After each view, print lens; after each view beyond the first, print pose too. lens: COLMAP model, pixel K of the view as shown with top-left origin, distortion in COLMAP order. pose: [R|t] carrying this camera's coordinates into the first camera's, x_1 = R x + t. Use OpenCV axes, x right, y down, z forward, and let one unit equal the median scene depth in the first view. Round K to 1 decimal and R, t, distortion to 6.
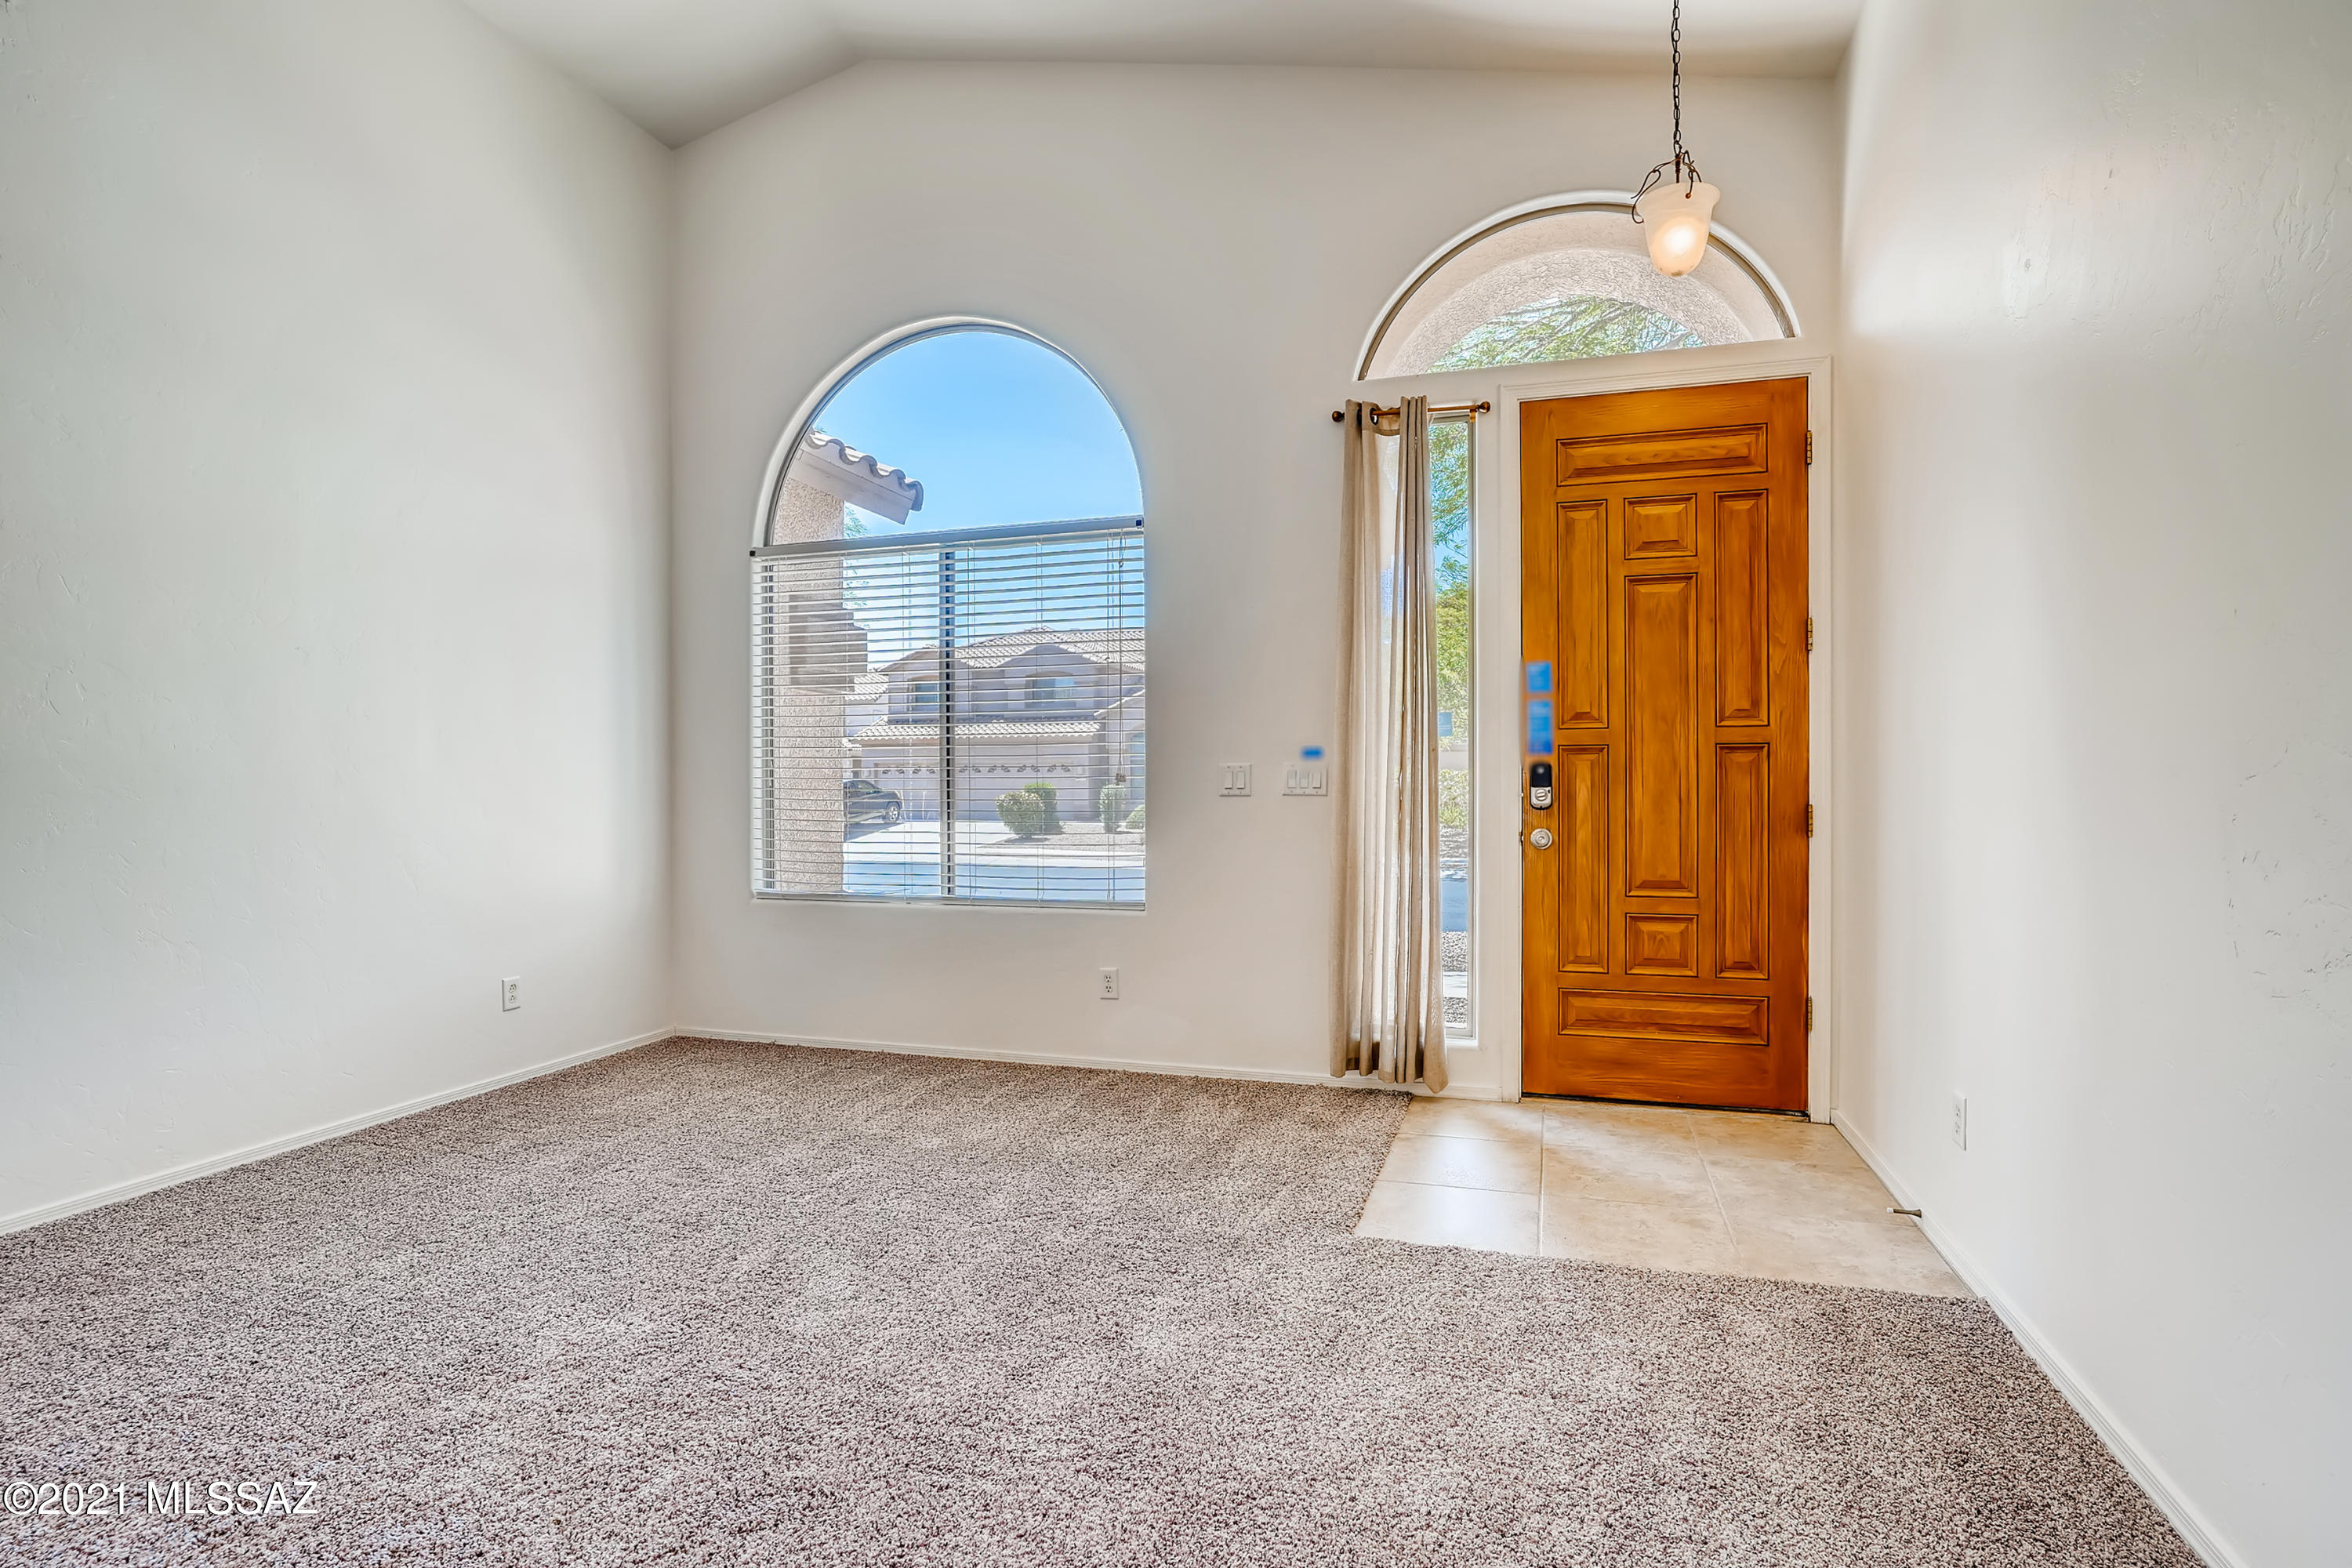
lens RADIAL K [[1155.6, 0, 1199.1], [0, 1155.6, 780.9], [0, 0, 1]] dist [-0.035873, 0.016629]
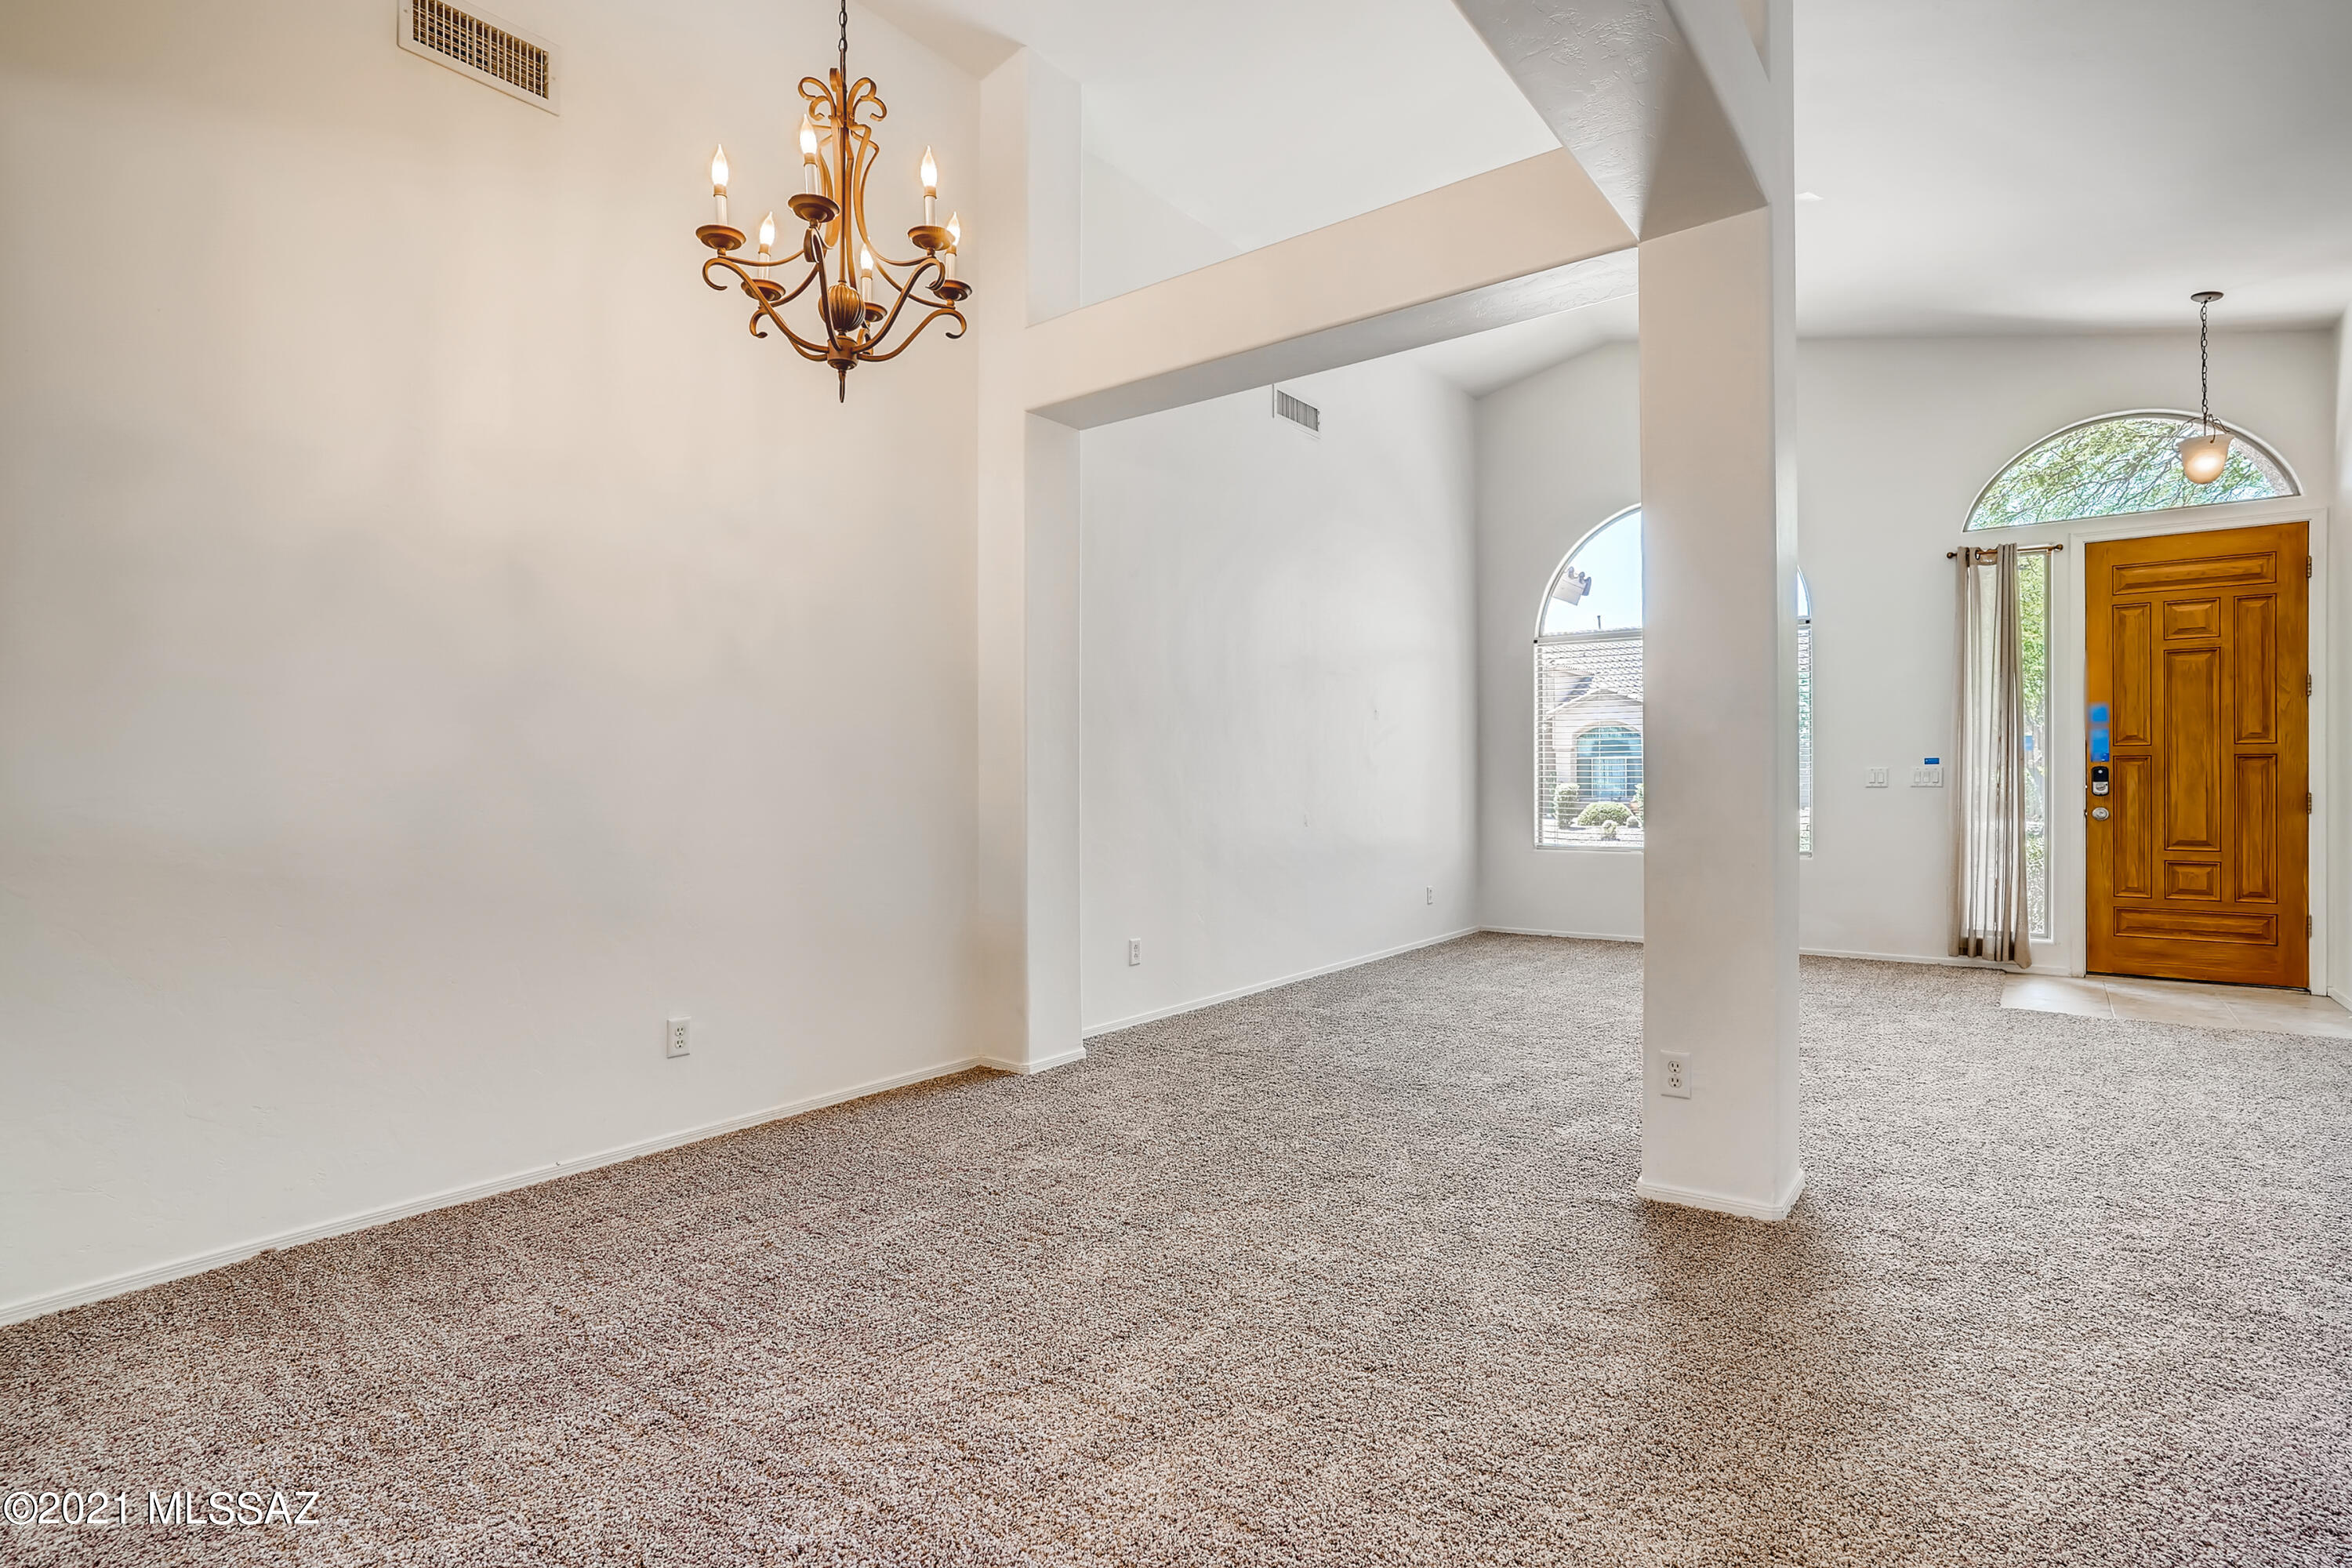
lens RADIAL K [[1155.6, 0, 1187.2], [0, 1155.6, 781.9], [0, 0, 1]] dist [-0.035873, 0.016629]
pose [[0.941764, 0.001668, -0.336270, -0.376180], [-0.003595, 0.999980, -0.005110, 0.018220], [0.336255, 0.006021, 0.941752, -0.937704]]
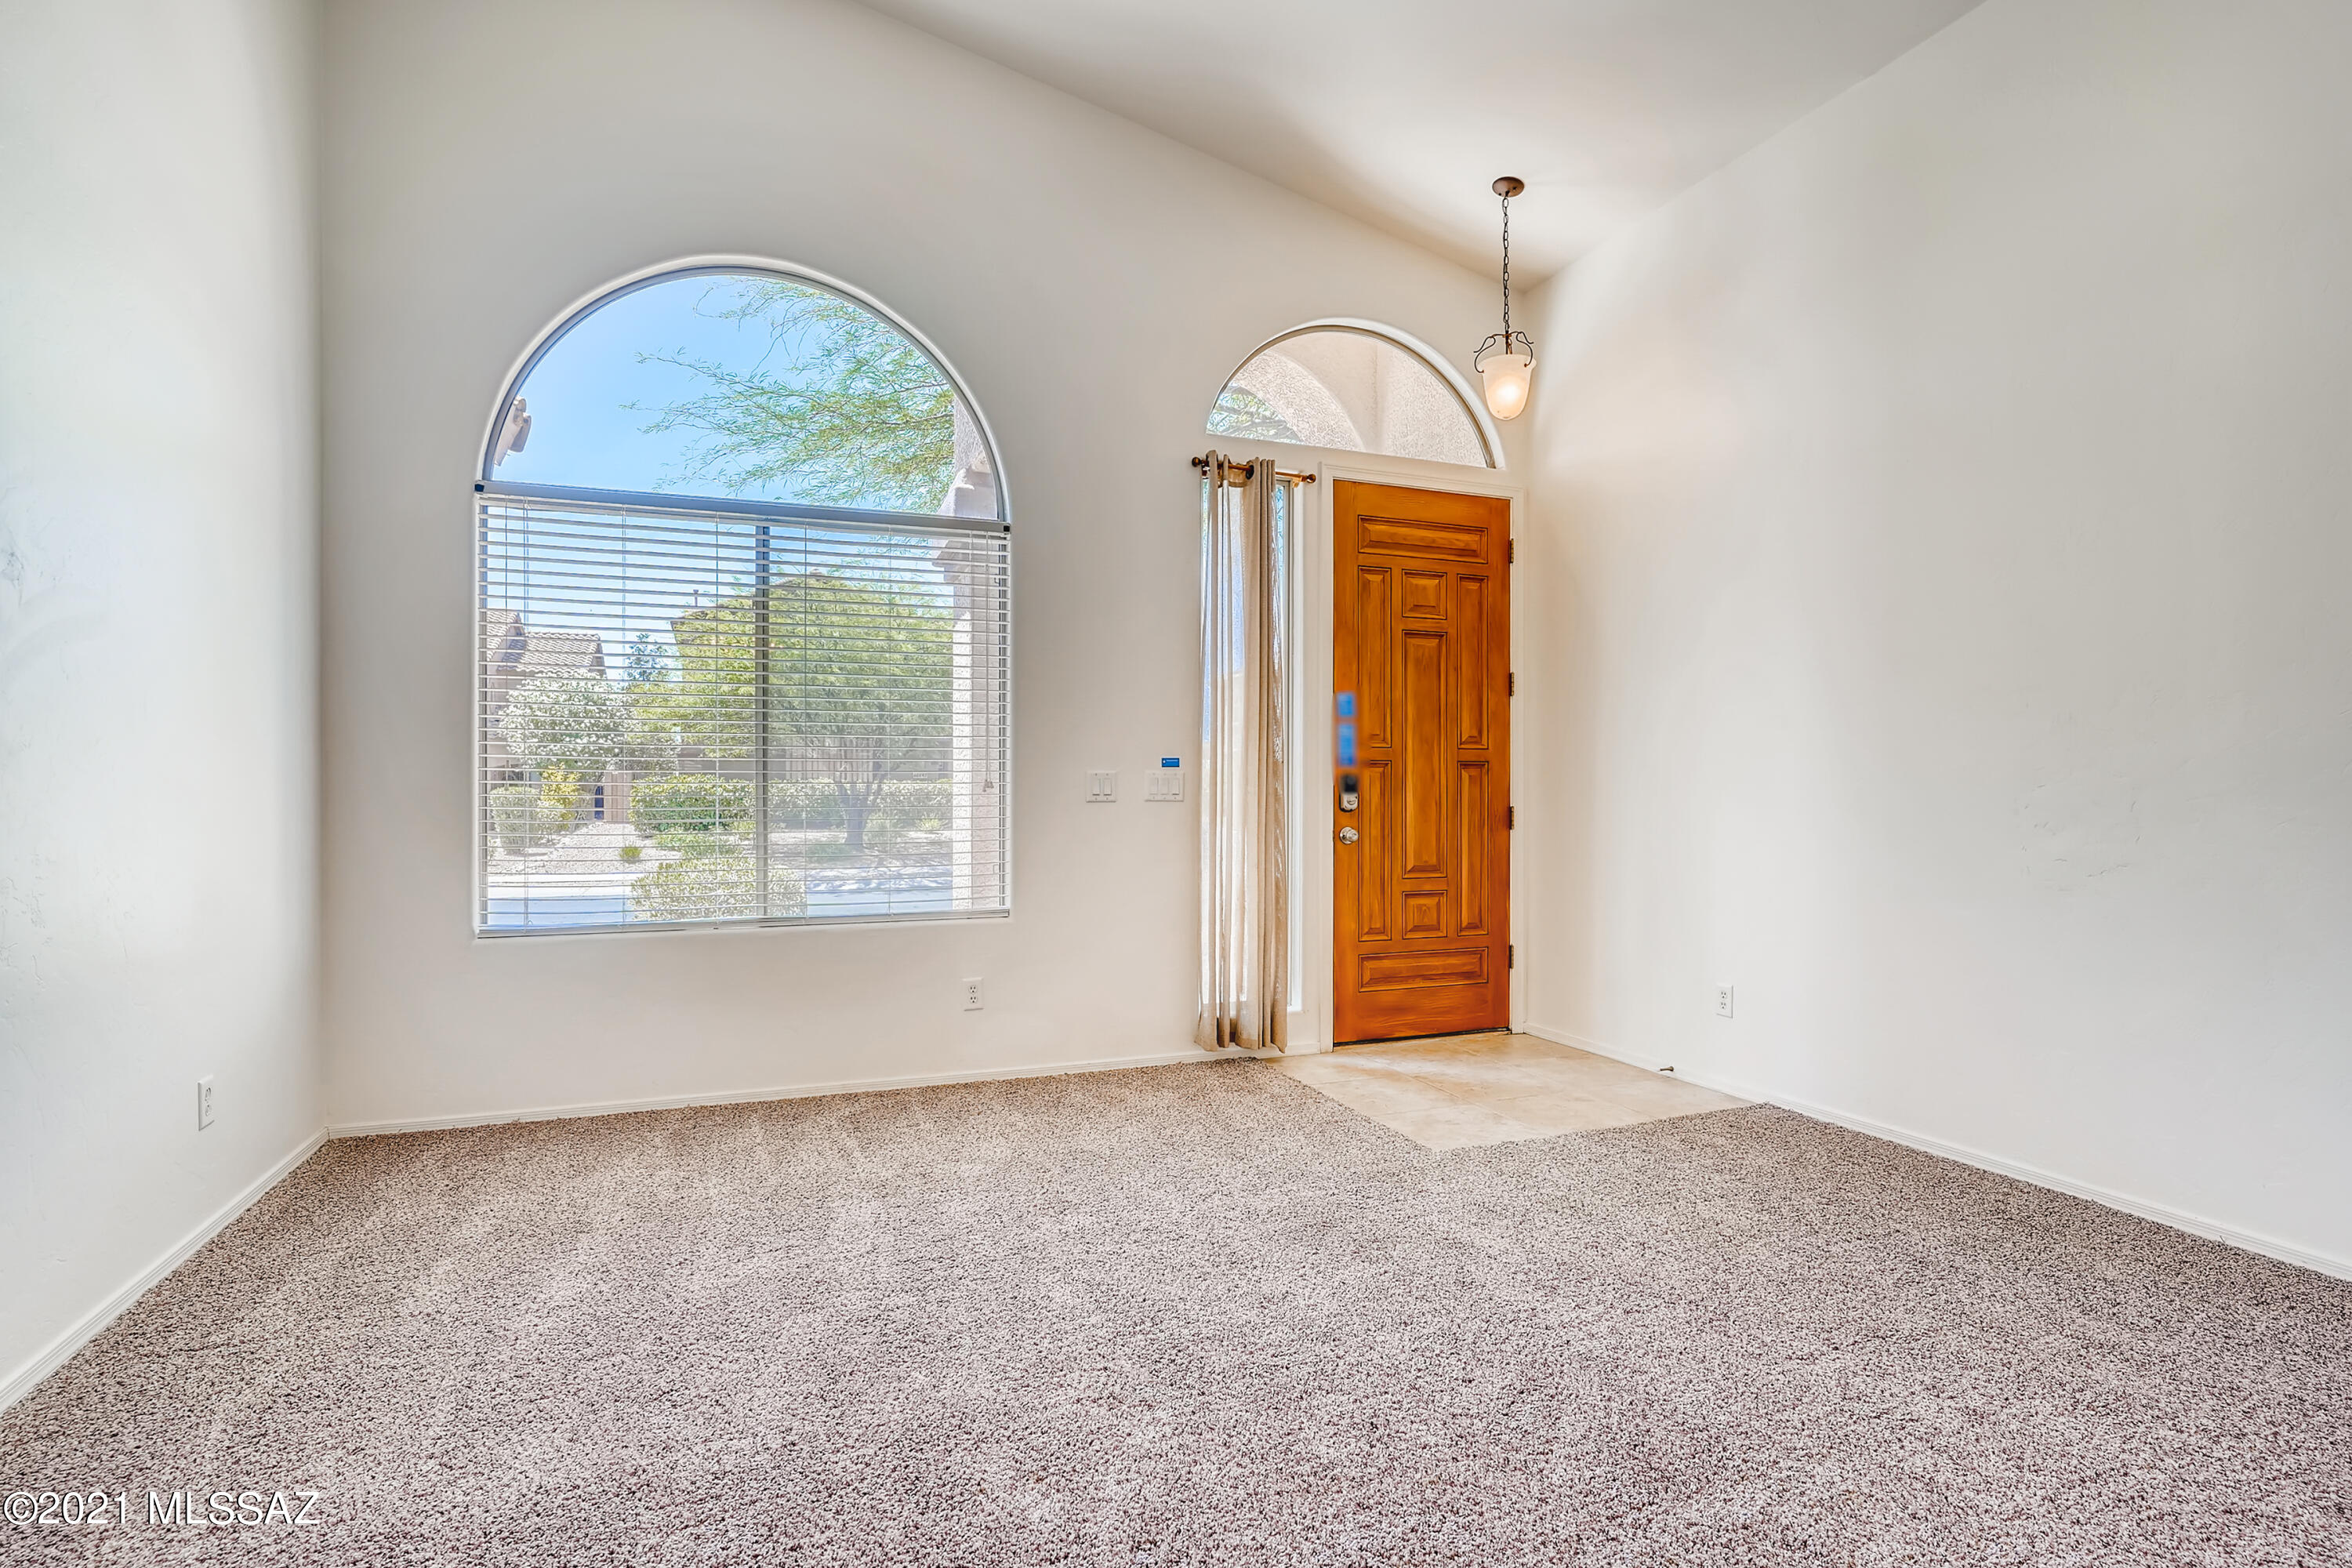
lens RADIAL K [[1155.6, 0, 1196.5], [0, 1155.6, 786.1], [0, 0, 1]] dist [-0.035873, 0.016629]
pose [[0.782456, 0.006331, 0.622673, -0.607995], [-0.001423, 0.999964, -0.008379, 0.008036], [-0.622704, 0.005670, 0.782437, 0.133130]]
